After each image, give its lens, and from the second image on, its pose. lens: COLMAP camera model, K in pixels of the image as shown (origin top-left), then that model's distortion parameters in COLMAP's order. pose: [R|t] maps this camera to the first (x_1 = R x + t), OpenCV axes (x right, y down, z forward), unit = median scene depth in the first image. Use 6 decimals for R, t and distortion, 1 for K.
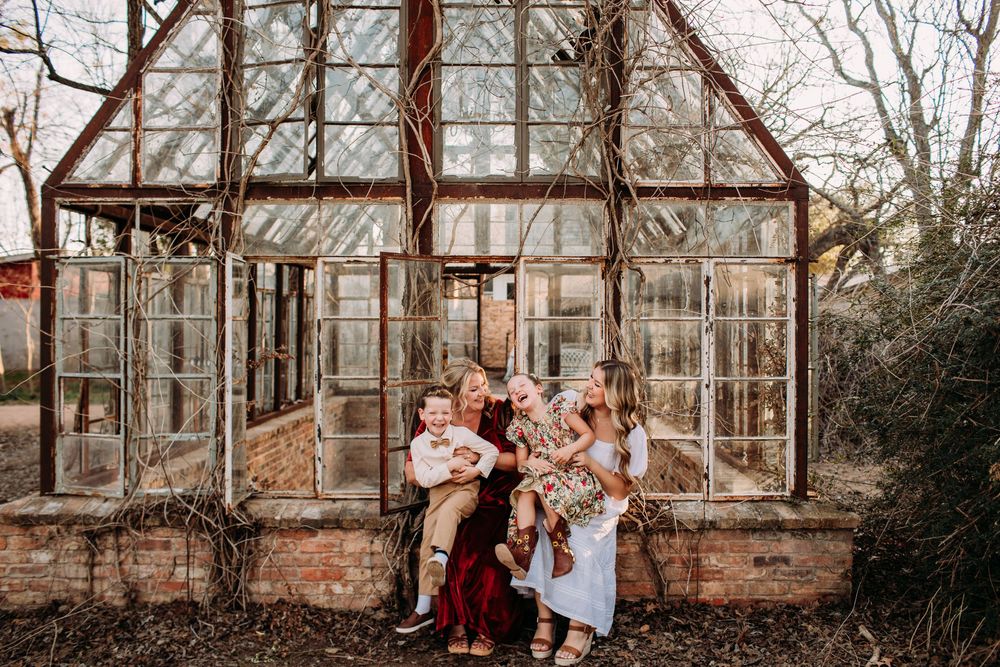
lens RADIAL K [[965.7, 0, 502.7], [0, 965.7, 332.5], [0, 0, 1]] dist [-0.098784, 0.127661]
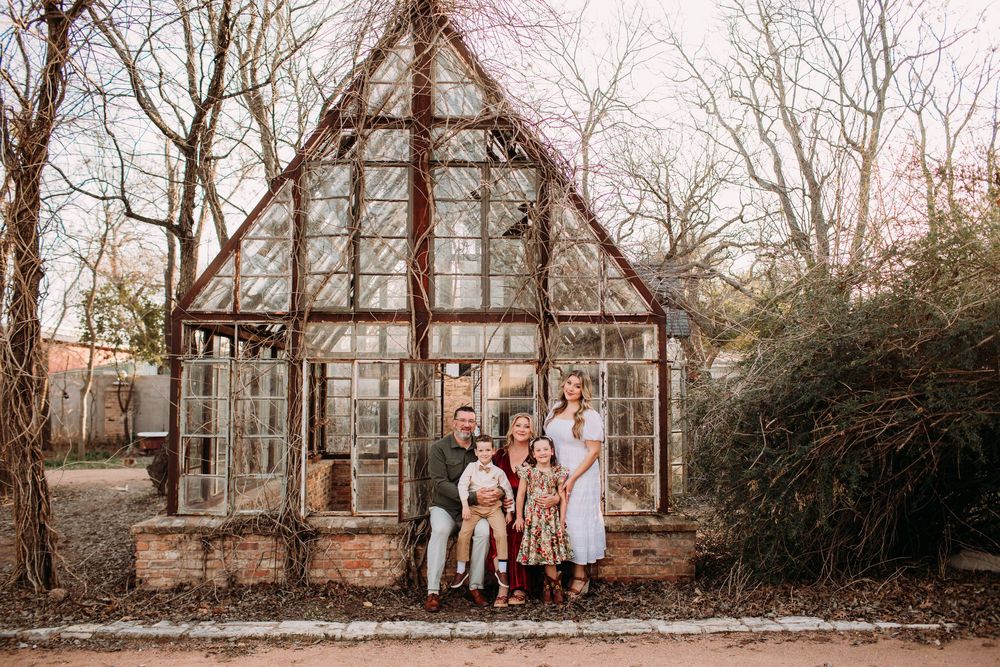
lens RADIAL K [[965.7, 0, 502.7], [0, 965.7, 332.5], [0, 0, 1]] dist [-0.098784, 0.127661]
pose [[0.998610, 0.001838, 0.052682, -0.035181], [0.002109, 0.997198, -0.074776, -0.004927], [-0.052672, 0.074783, 0.995808, -0.575865]]
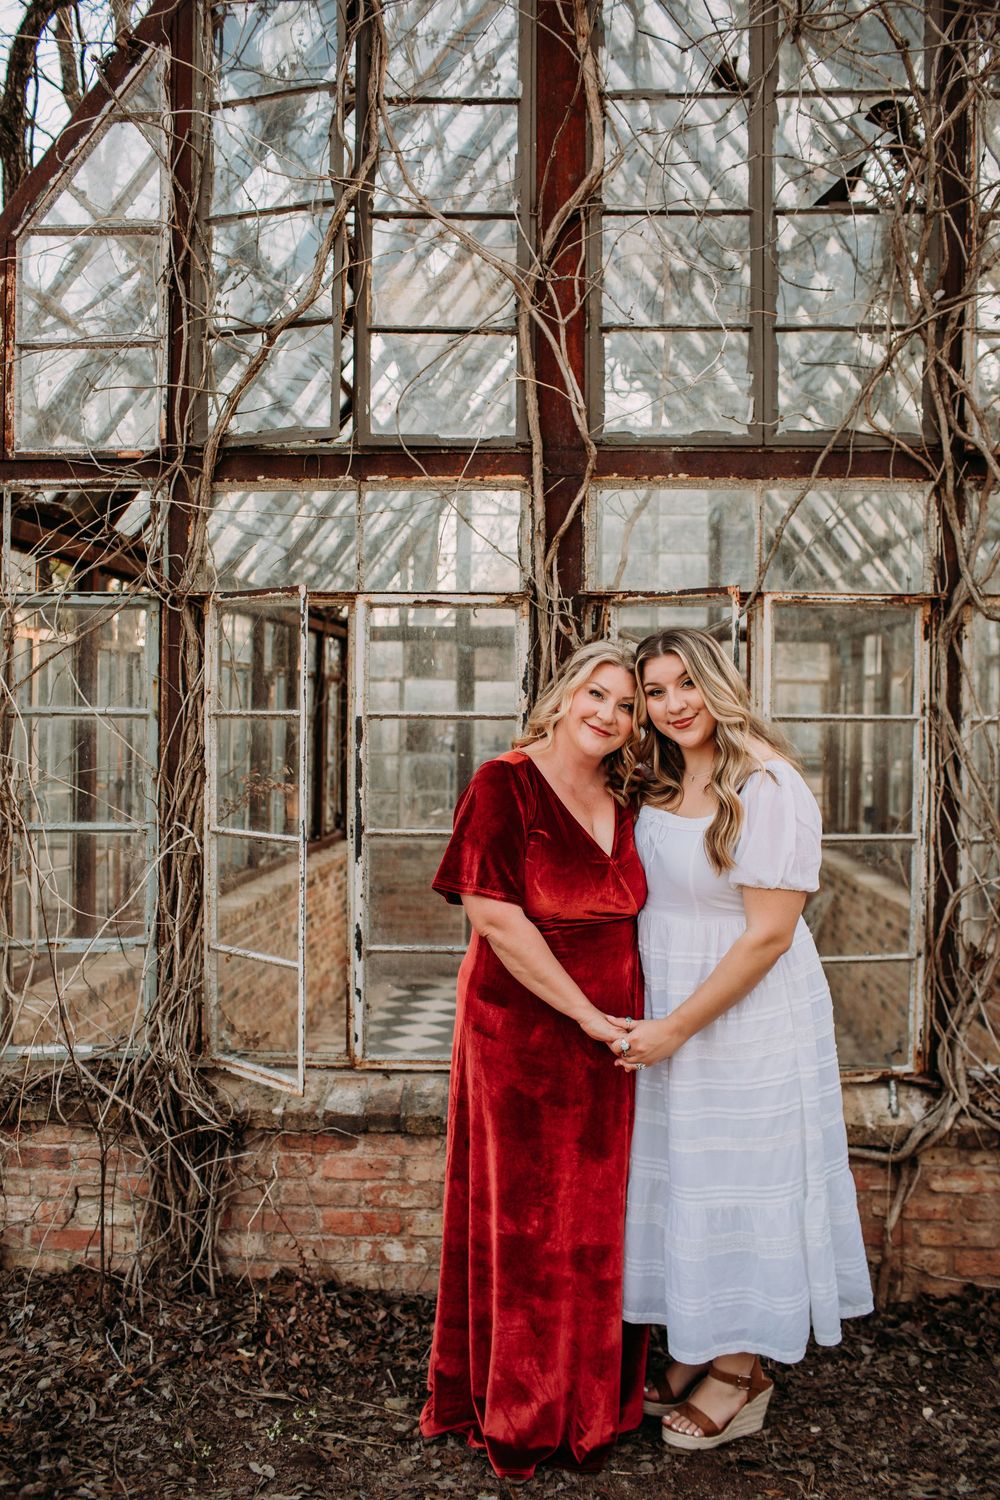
lens RADIAL K [[1448.6, 0, 494.8], [0, 1448.6, 745.7], [0, 0, 1]] dist [-0.098784, 0.127661]
pose [[0.998514, 0.005064, -0.054265, -0.078825], [-0.004551, 0.999944, 0.009569, -0.006269], [0.054310, -0.009308, 0.998481, 0.246030]]
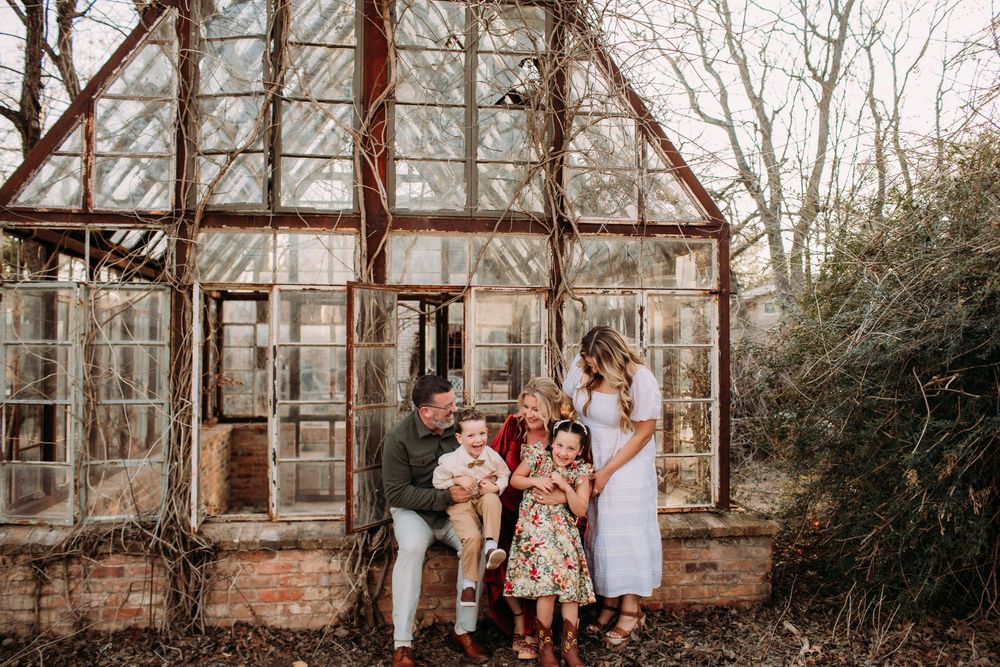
lens RADIAL K [[975.5, 0, 511.0], [0, 975.5, 332.0], [0, 0, 1]] dist [-0.100988, 0.131108]
pose [[0.986342, 0.003395, 0.164674, -0.113613], [0.001109, 0.999628, -0.027251, 0.000403], [-0.164706, 0.027061, 0.985971, -0.061004]]
